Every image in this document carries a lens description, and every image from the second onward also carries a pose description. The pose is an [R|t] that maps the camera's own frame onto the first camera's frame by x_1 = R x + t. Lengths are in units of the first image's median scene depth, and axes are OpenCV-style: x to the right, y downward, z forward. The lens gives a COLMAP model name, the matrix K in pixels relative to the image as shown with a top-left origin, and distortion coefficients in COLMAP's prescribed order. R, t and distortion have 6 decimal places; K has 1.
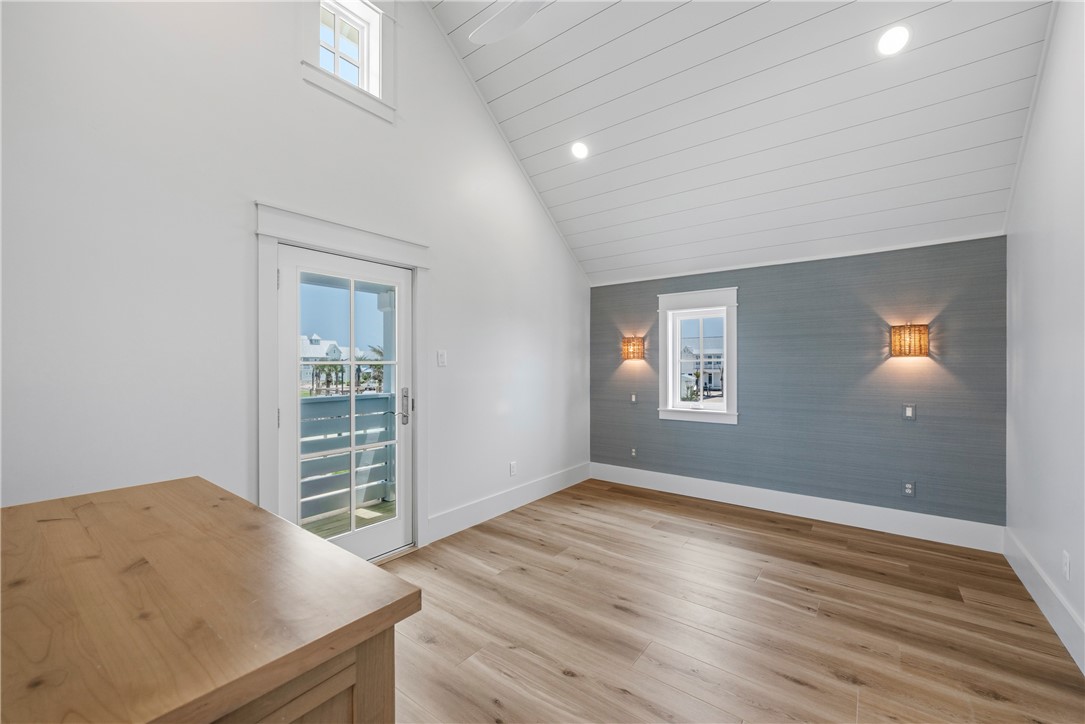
lens RADIAL K [[427.7, 0, 551.4], [0, 427.7, 365.8], [0, 0, 1]] dist [0.001313, 0.000124]
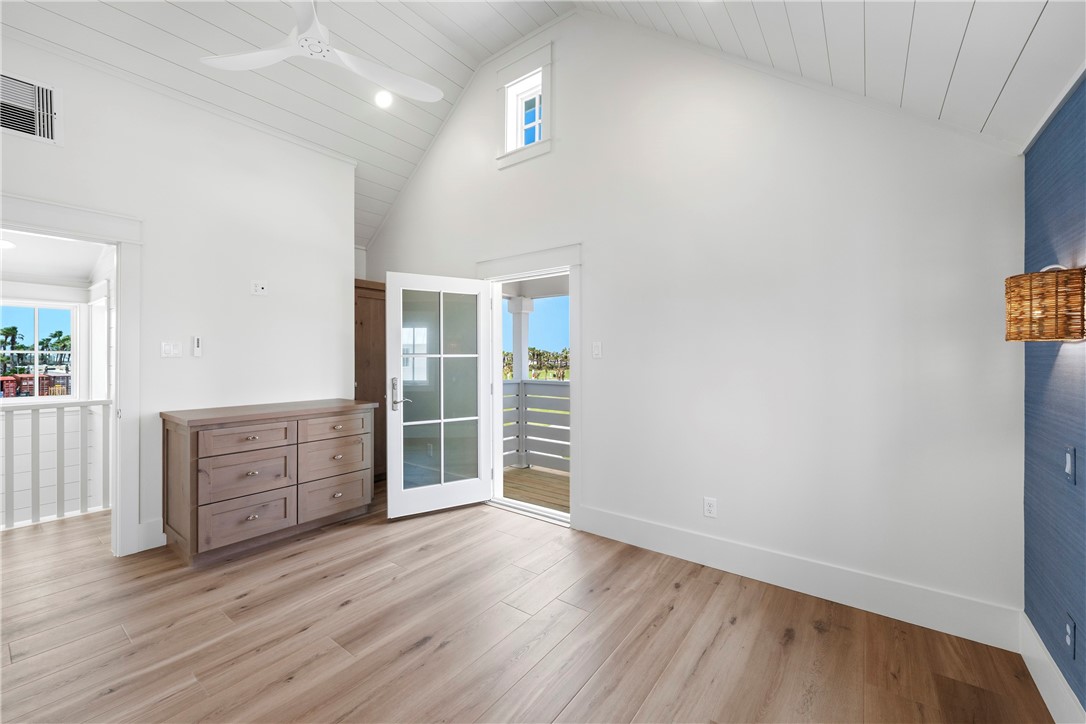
lens RADIAL K [[428.1, 0, 547.3], [0, 428.1, 358.8], [0, 0, 1]] dist [0.001313, 0.000124]
pose [[0.013132, -0.002128, -0.999912, 0.635984], [-0.013796, 0.999902, -0.002309, 0.006677], [0.999819, 0.013825, 0.013102, 0.772664]]
